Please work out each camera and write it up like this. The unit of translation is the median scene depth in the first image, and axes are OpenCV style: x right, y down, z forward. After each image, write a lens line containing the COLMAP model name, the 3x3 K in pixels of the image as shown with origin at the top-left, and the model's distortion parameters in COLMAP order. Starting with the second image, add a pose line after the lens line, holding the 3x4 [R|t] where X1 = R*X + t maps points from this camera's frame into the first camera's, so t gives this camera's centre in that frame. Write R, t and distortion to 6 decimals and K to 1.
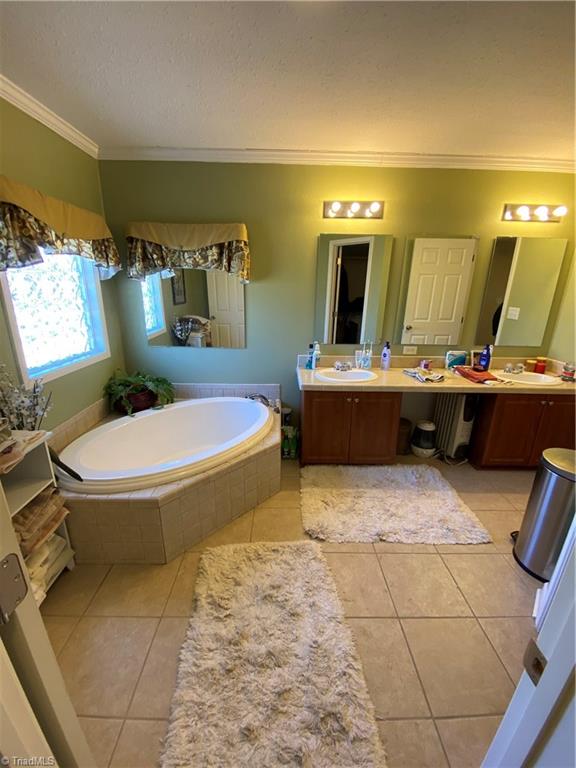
lens RADIAL K [[309.7, 0, 285.0], [0, 309.7, 384.1], [0, 0, 1]] dist [0.013608, -0.016360]
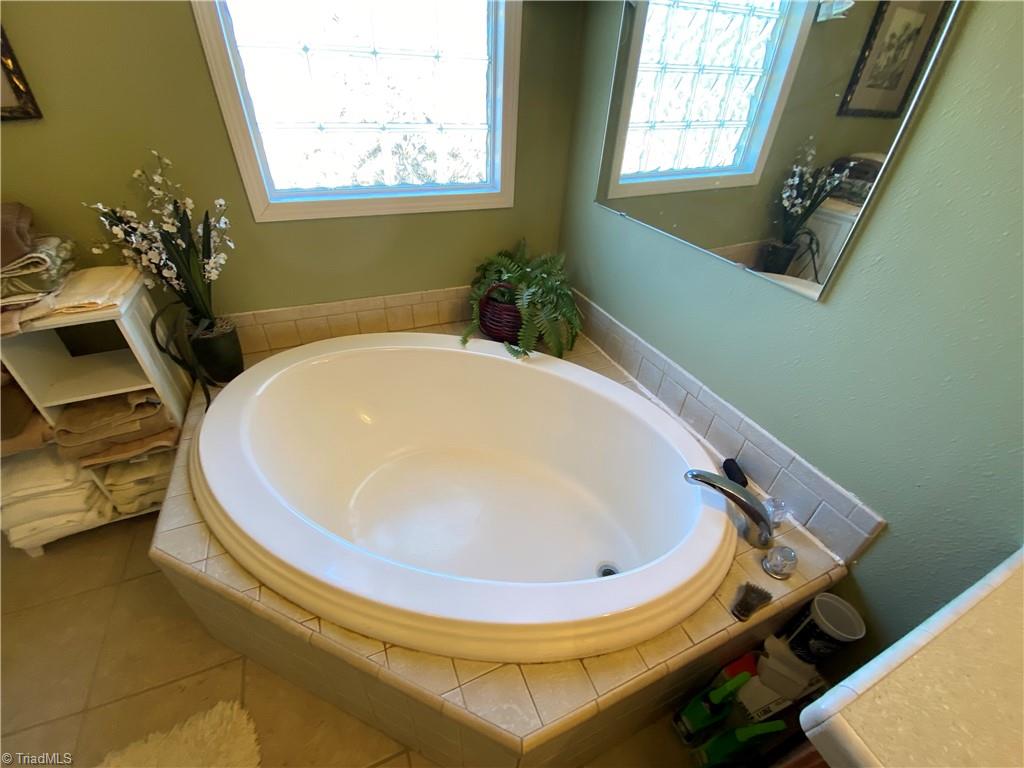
lens RADIAL K [[412.9, 0, 507.0], [0, 412.9, 386.2], [0, 0, 1]] dist [0.013608, -0.016360]
pose [[0.380189, 0.543771, -0.748177, 0.052130], [-0.299921, 0.837691, 0.456423, -0.143629], [0.874931, 0.050867, 0.481569, 0.704457]]
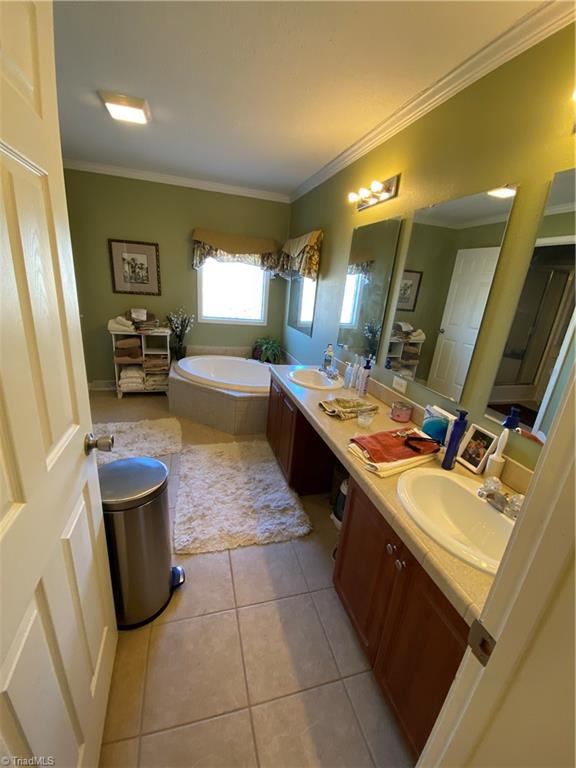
lens RADIAL K [[309.7, 0, 286.9], [0, 309.7, 385.3], [0, 0, 1]] dist [0.013608, -0.016360]
pose [[0.265065, 0.305993, -0.914390, 1.036869], [-0.363456, 0.910068, 0.199188, -0.166660], [0.893107, 0.279543, 0.352442, 0.609796]]
